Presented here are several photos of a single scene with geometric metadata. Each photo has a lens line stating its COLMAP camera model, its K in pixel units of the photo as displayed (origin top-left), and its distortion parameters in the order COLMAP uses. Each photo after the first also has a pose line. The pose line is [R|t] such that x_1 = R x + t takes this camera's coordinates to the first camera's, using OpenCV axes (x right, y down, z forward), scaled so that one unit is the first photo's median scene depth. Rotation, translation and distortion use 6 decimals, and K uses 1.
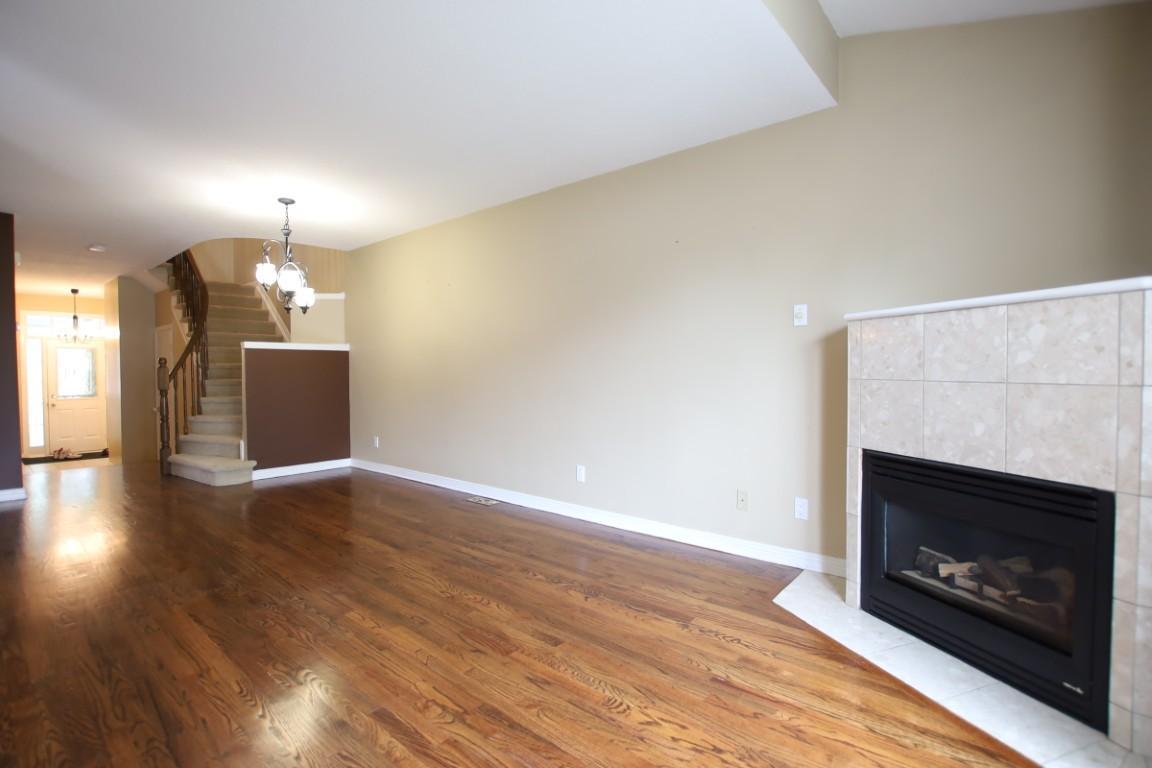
lens RADIAL K [[533.0, 0, 579.9], [0, 533.0, 380.6], [0, 0, 1]] dist [-0.028695, -0.000063]
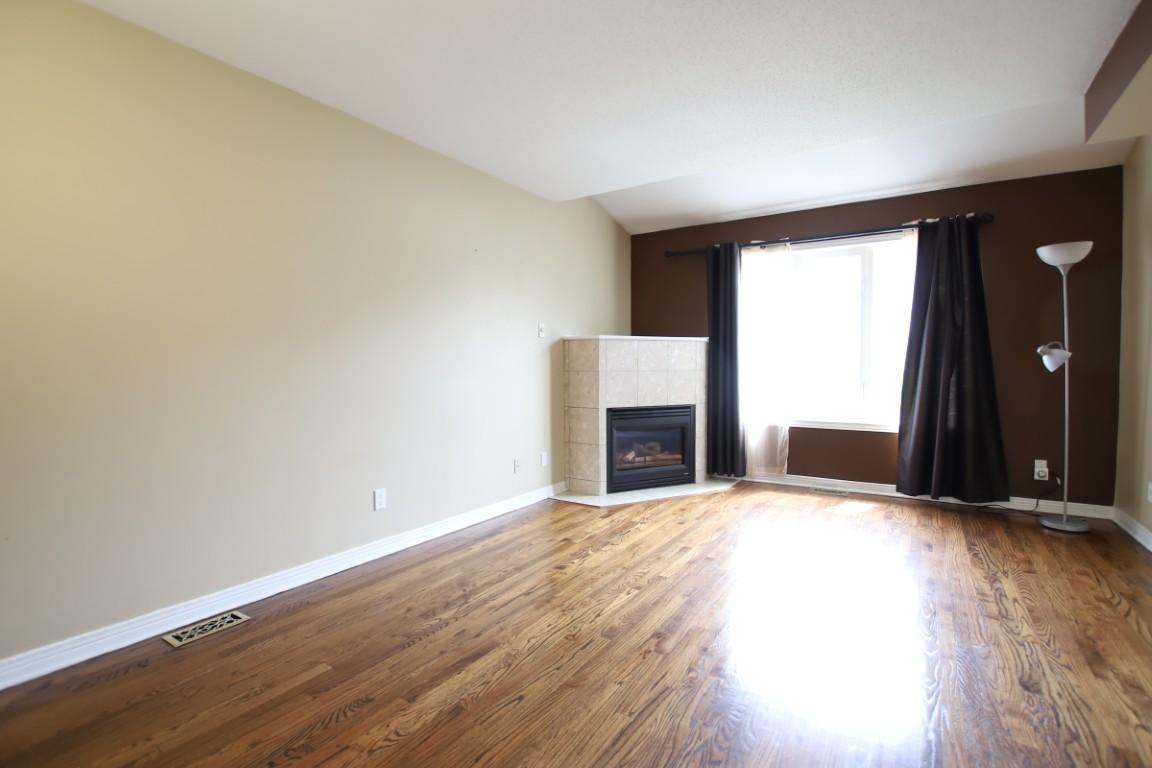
lens RADIAL K [[533.0, 0, 579.9], [0, 533.0, 380.6], [0, 0, 1]] dist [-0.028695, -0.000063]
pose [[-0.115328, -0.024979, 0.993013, -1.335602], [0.026604, 0.999247, 0.028226, -0.024832], [-0.992971, 0.029673, -0.114576, 1.310060]]
